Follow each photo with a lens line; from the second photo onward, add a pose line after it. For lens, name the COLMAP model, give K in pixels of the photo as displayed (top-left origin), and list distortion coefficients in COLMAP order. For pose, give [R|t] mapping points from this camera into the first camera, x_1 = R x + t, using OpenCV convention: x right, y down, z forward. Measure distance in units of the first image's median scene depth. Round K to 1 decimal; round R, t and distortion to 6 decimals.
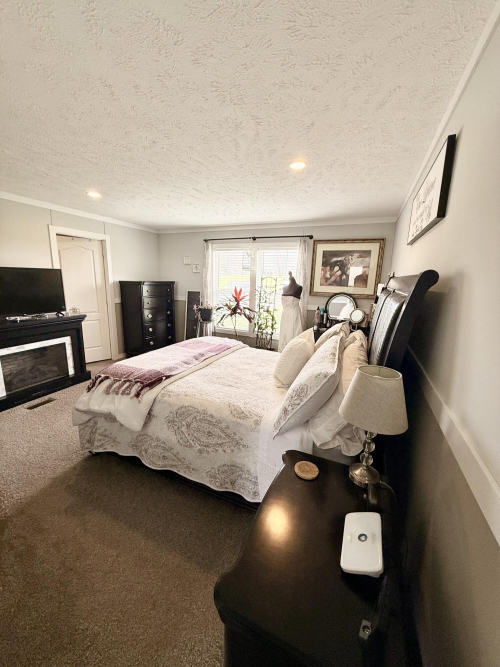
lens RADIAL K [[264.1, 0, 250.9], [0, 264.1, 332.6], [0, 0, 1]] dist [-0.001853, -0.000027]
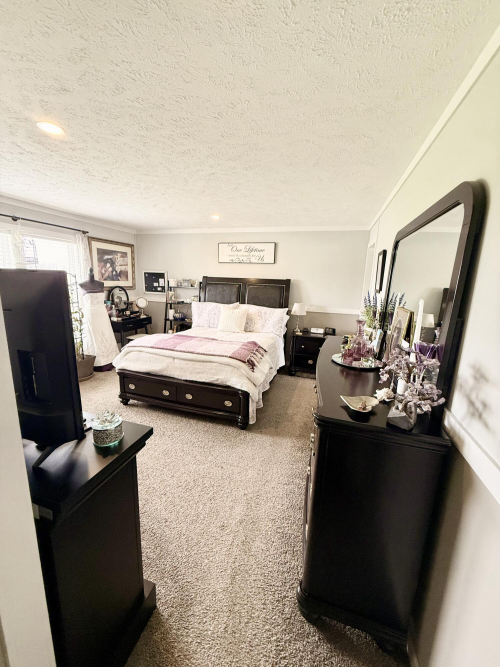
lens RADIAL K [[264.1, 0, 251.4], [0, 264.1, 333.3], [0, 0, 1]] dist [-0.001853, -0.000027]
pose [[-0.117628, -0.233849, 0.965131, -0.920615], [0.161848, 0.954369, 0.250967, -0.148098], [-0.979780, 0.185725, -0.074412, 0.534331]]
